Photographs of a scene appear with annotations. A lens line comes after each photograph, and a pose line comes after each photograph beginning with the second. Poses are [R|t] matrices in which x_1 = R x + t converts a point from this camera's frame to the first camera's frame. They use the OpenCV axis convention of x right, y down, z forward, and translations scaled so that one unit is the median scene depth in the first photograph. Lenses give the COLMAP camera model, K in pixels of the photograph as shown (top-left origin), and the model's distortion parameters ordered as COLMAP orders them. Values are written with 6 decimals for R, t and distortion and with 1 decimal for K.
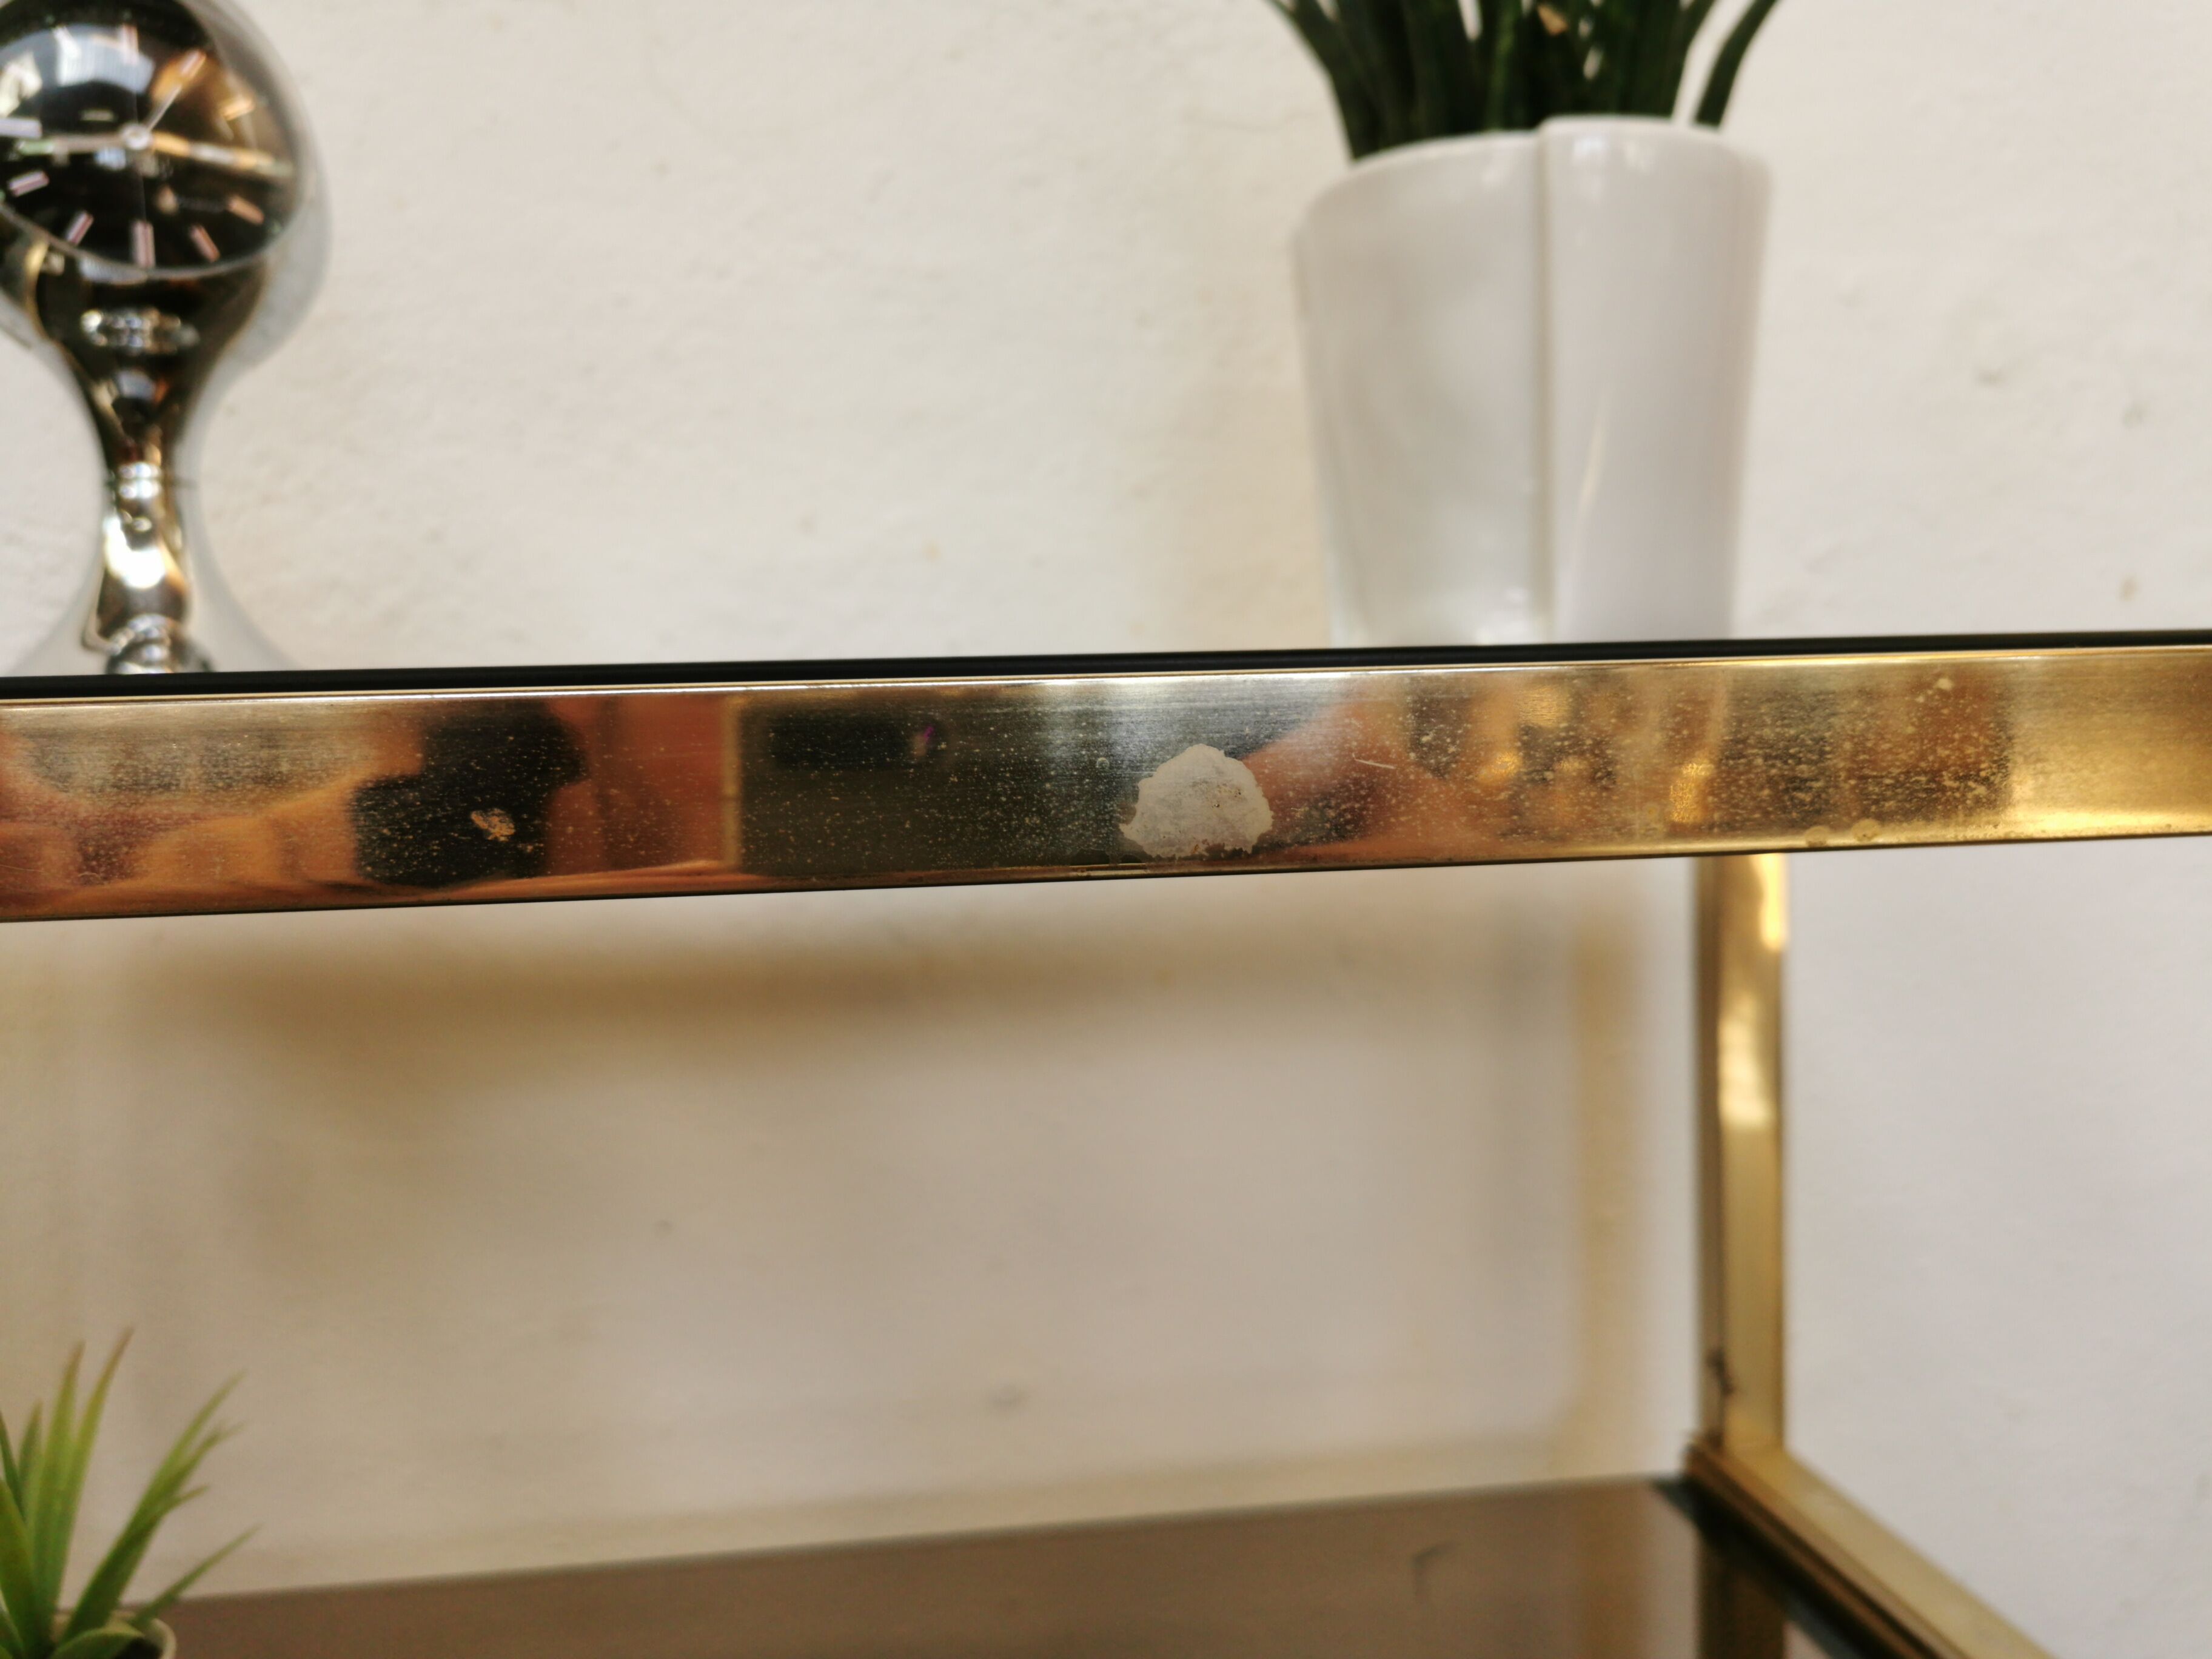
lens RADIAL K [[1722.3, 0, 1115.8], [0, 1722.3, 836.2], [0, 0, 1]] dist [0.058131, -0.065041]
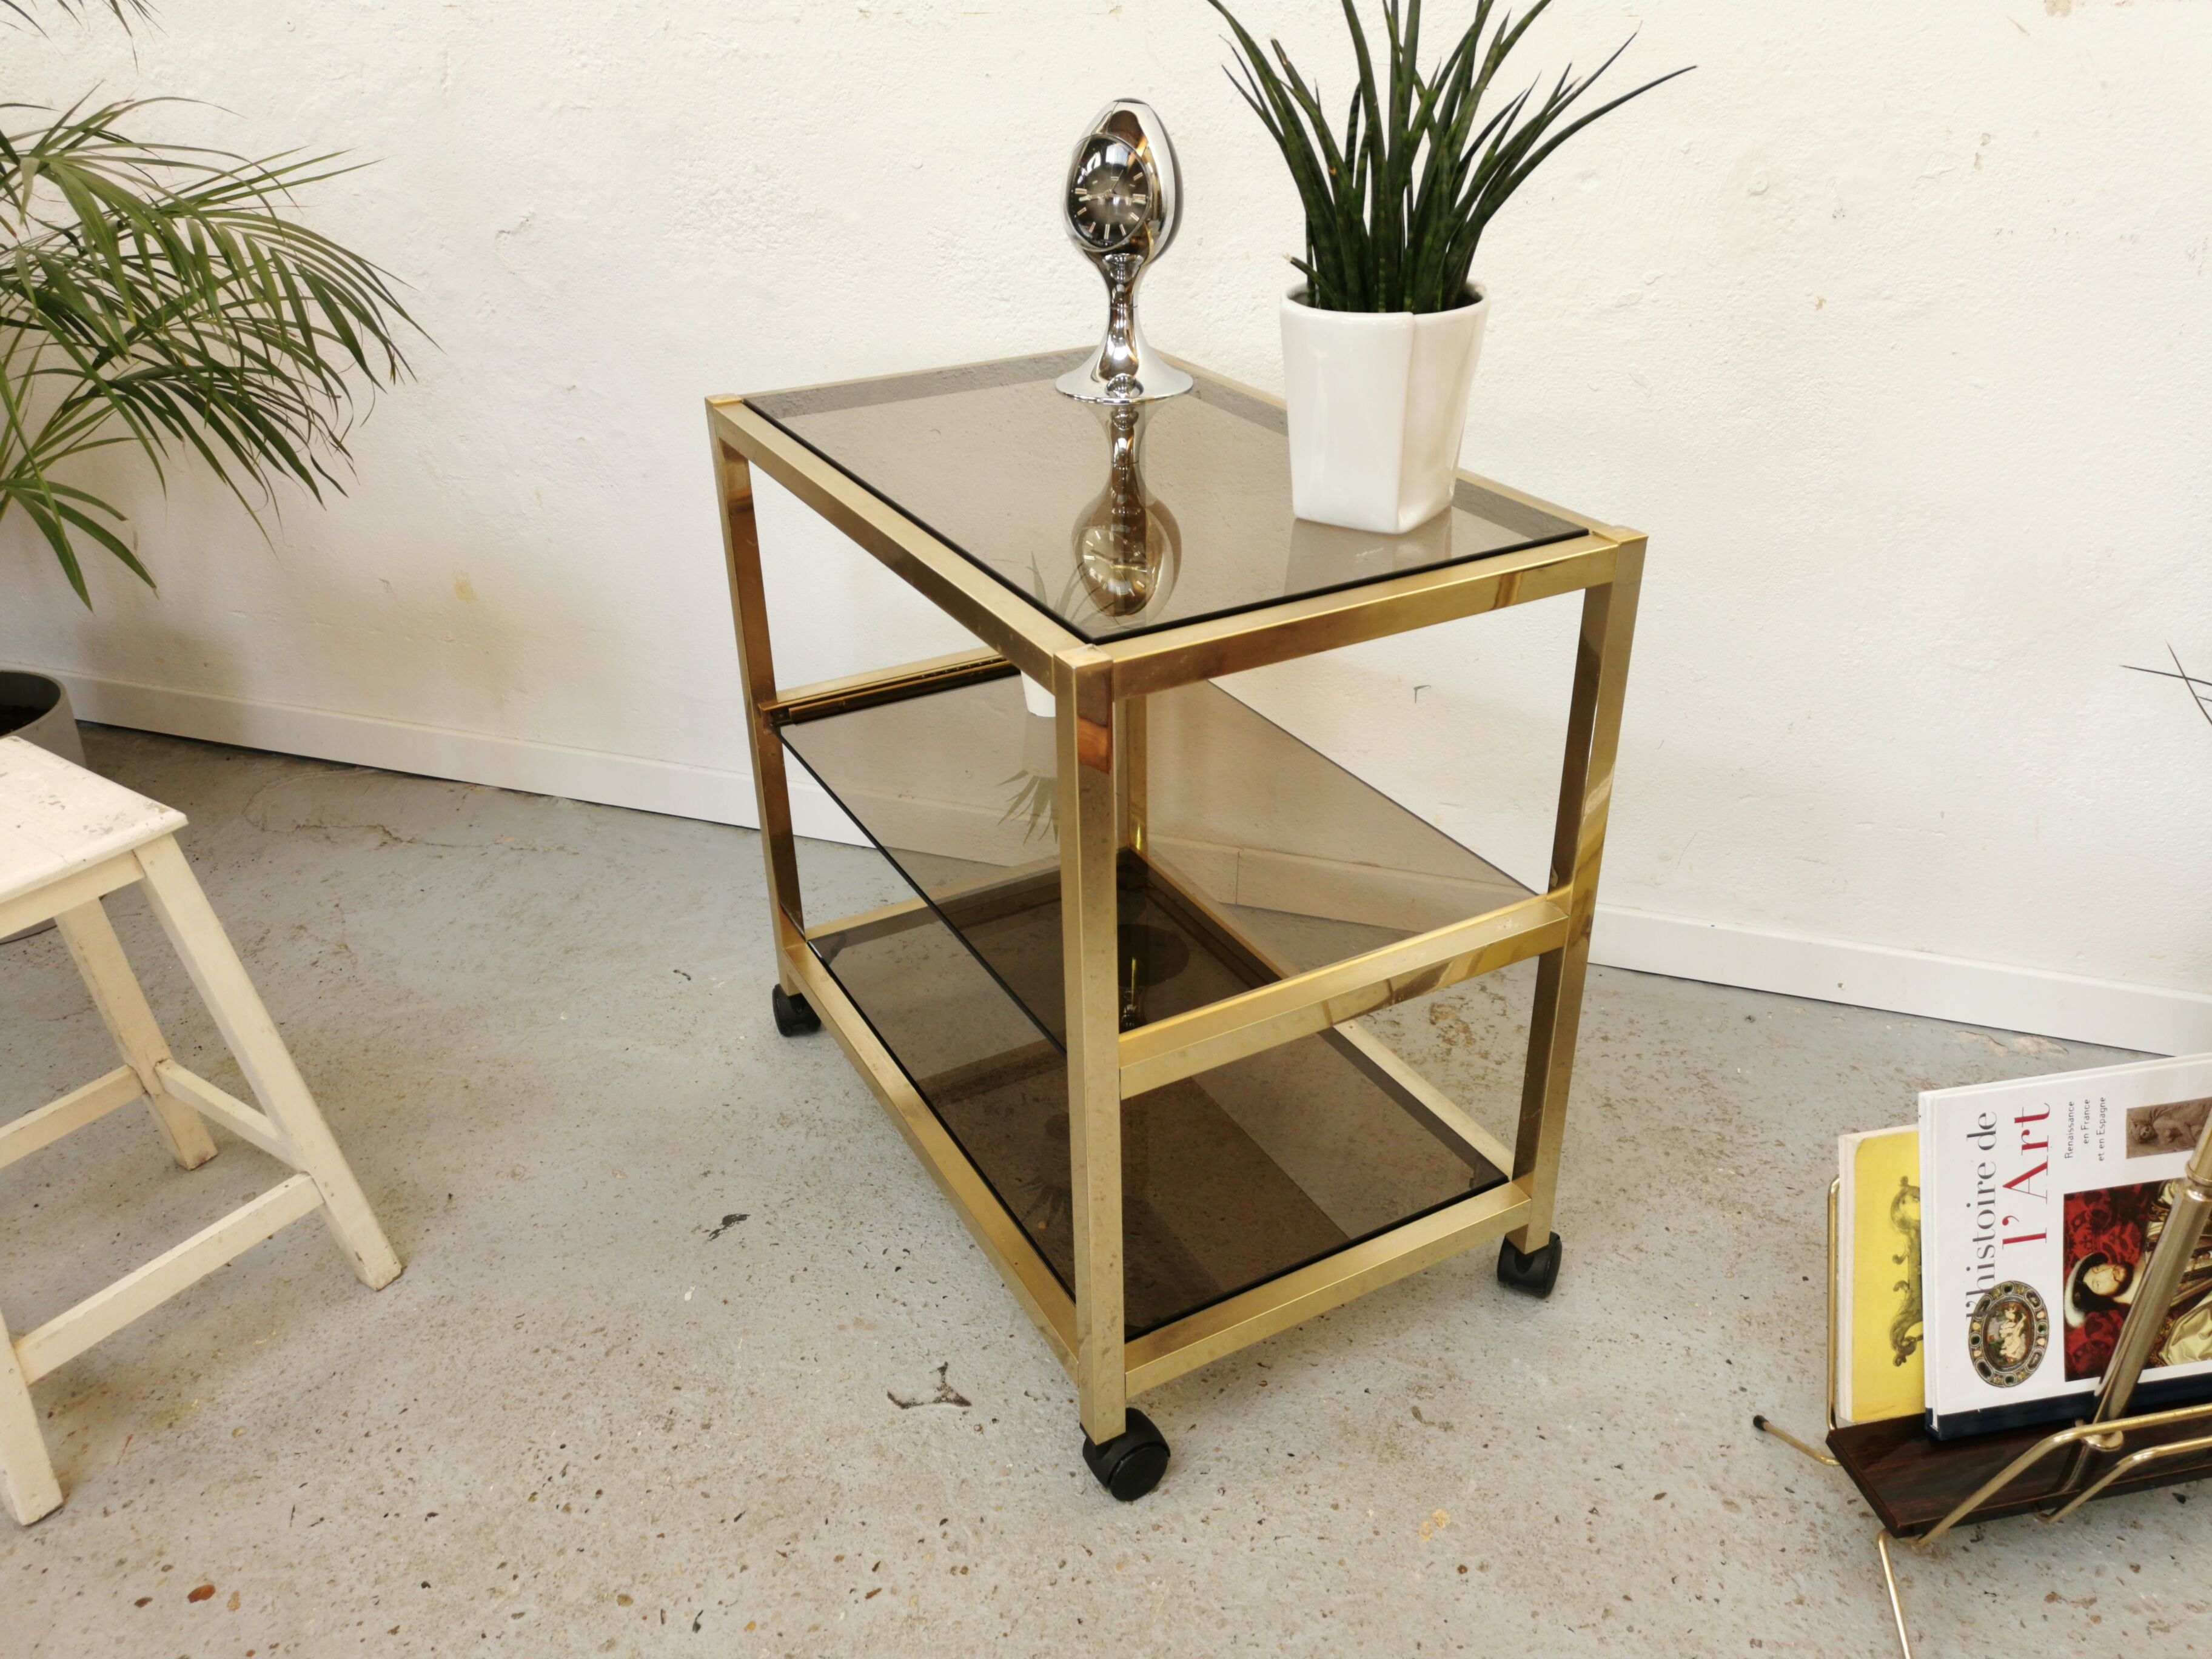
lens RADIAL K [[1696.5, 0, 1106.5], [0, 1696.5, 837.0], [0, 0, 1]] dist [0.068756, -0.066132]
pose [[0.887064, 0.230395, -0.400045, 0.931788], [-0.032910, 0.895916, 0.443003, -0.524284], [0.460472, -0.379806, 0.802317, -1.432571]]
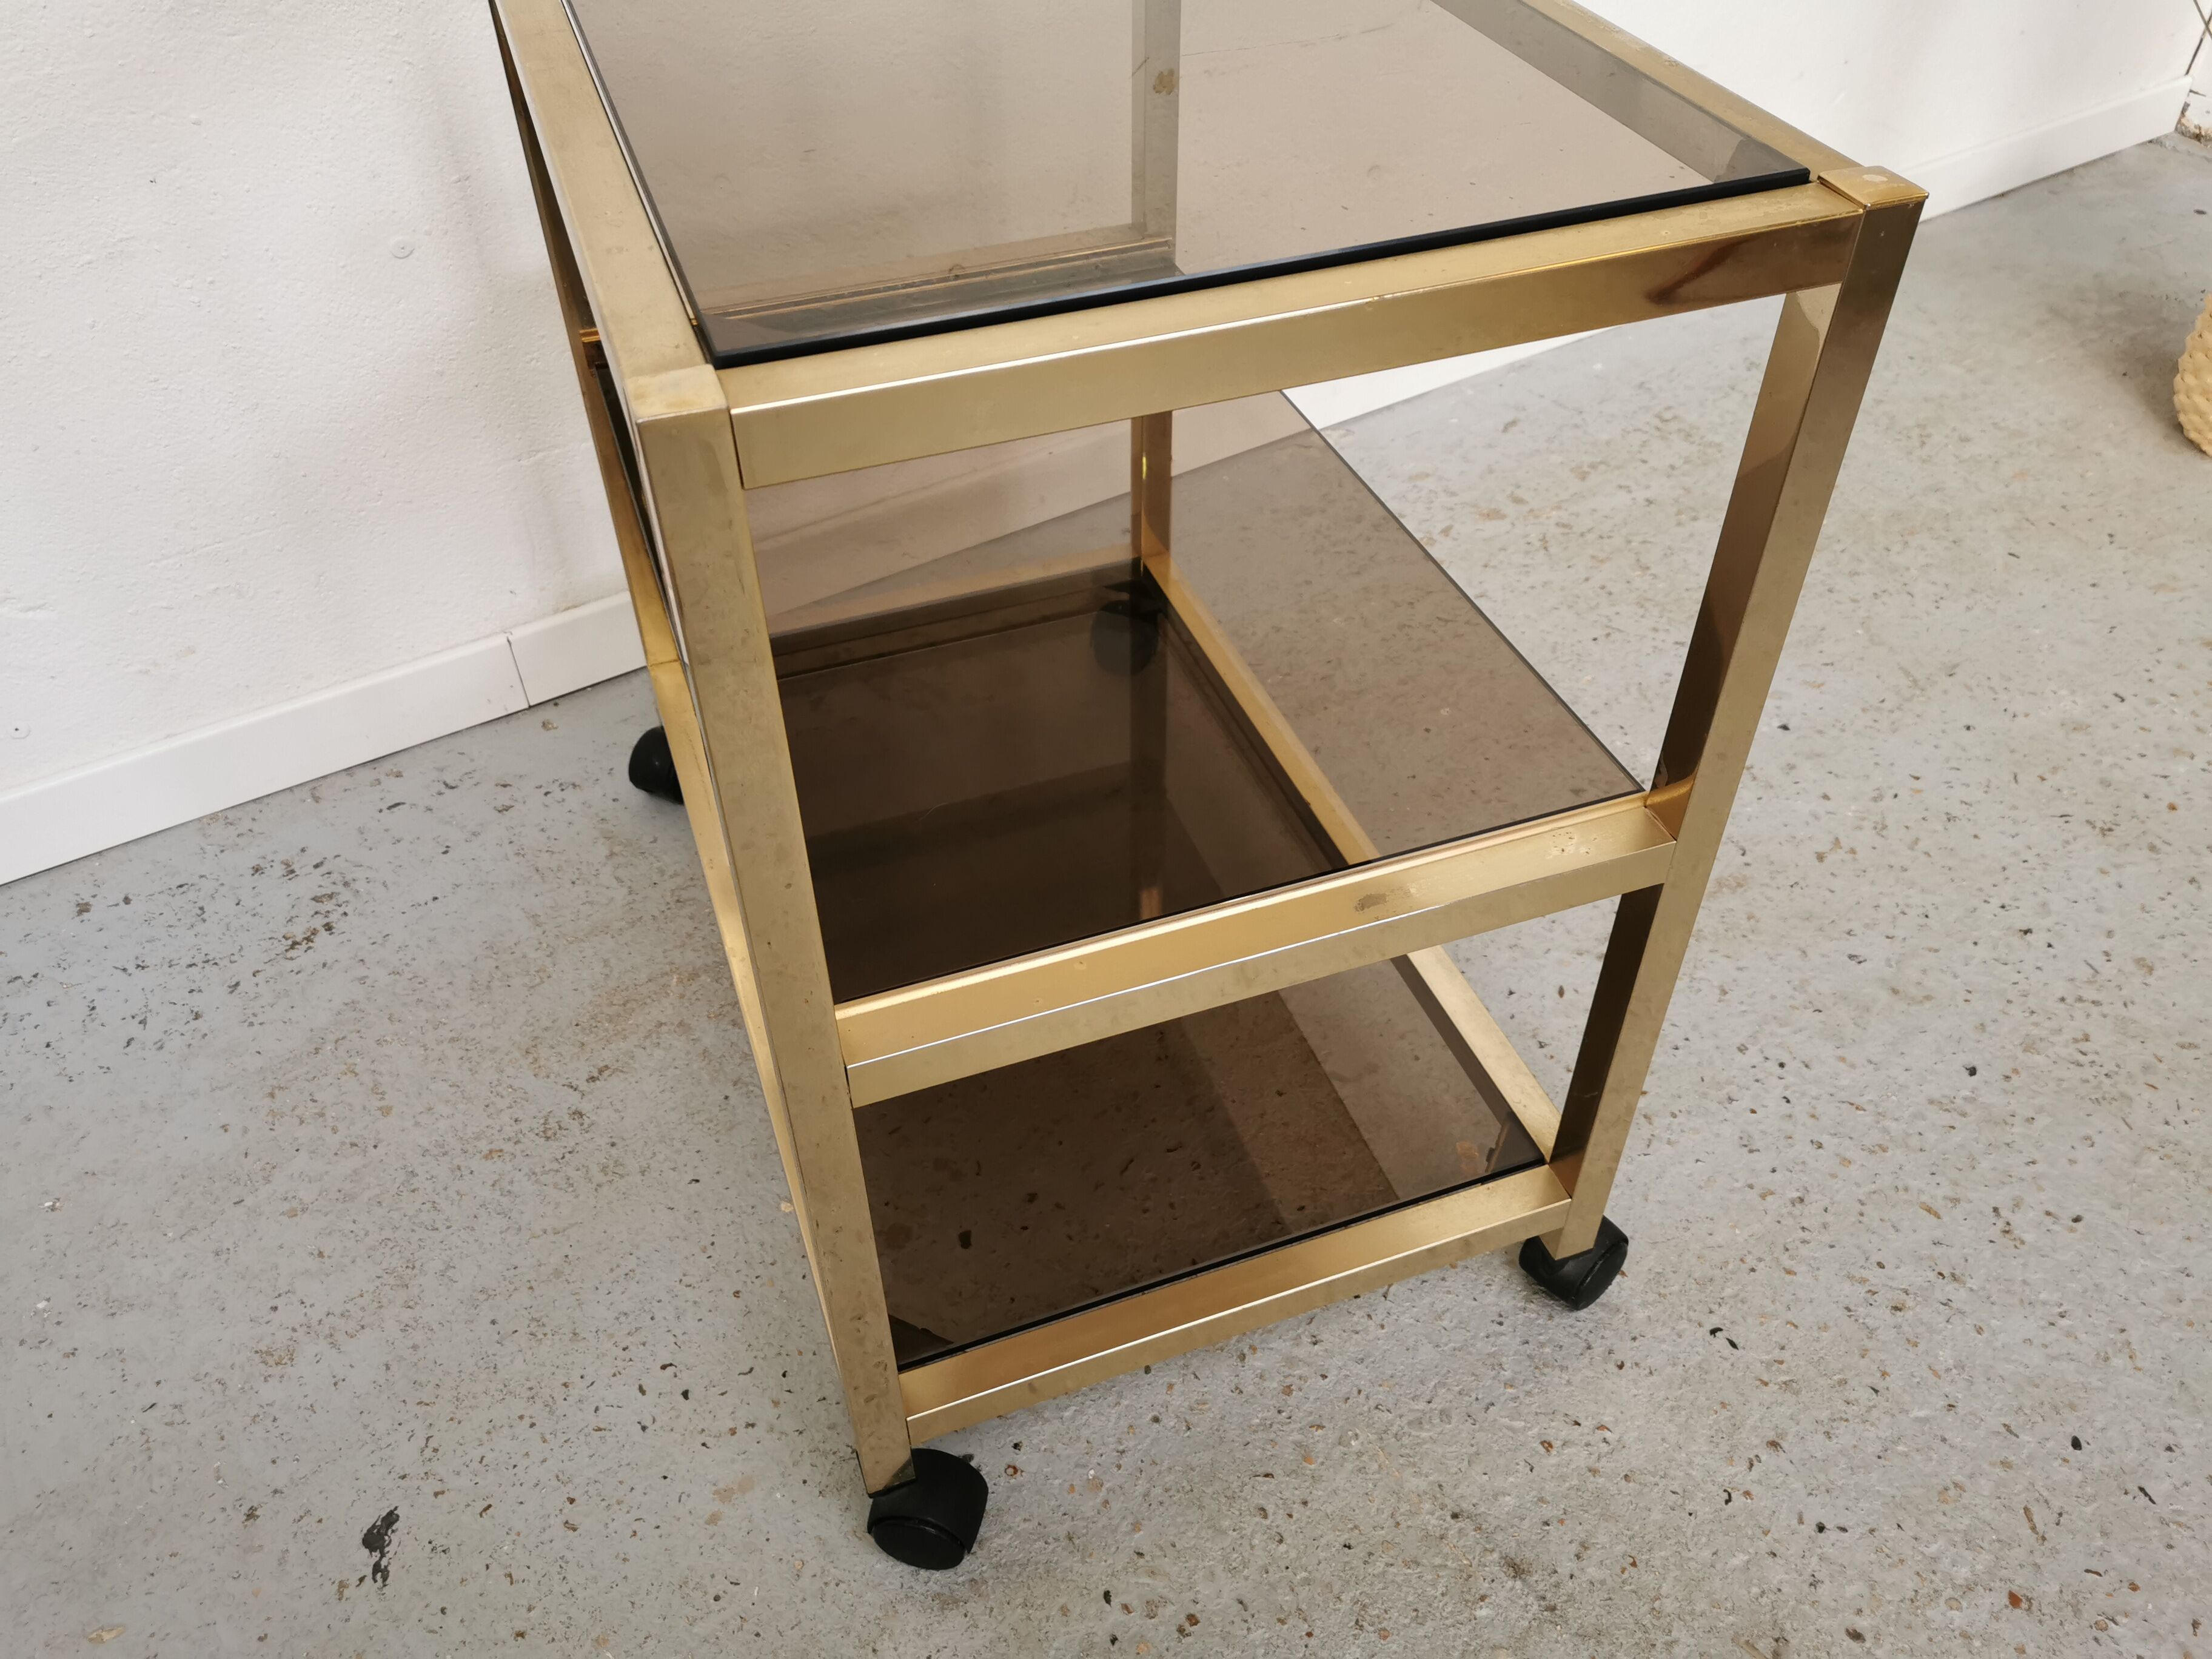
lens RADIAL K [[1717.5, 0, 1116.7], [0, 1717.5, 826.7], [0, 0, 1]] dist [0.069214, -0.081189]
pose [[0.918120, -0.260499, 0.298658, -0.082502], [0.015422, 0.776523, 0.629900, -0.336006], [-0.396003, -0.573717, 0.716959, -0.907856]]
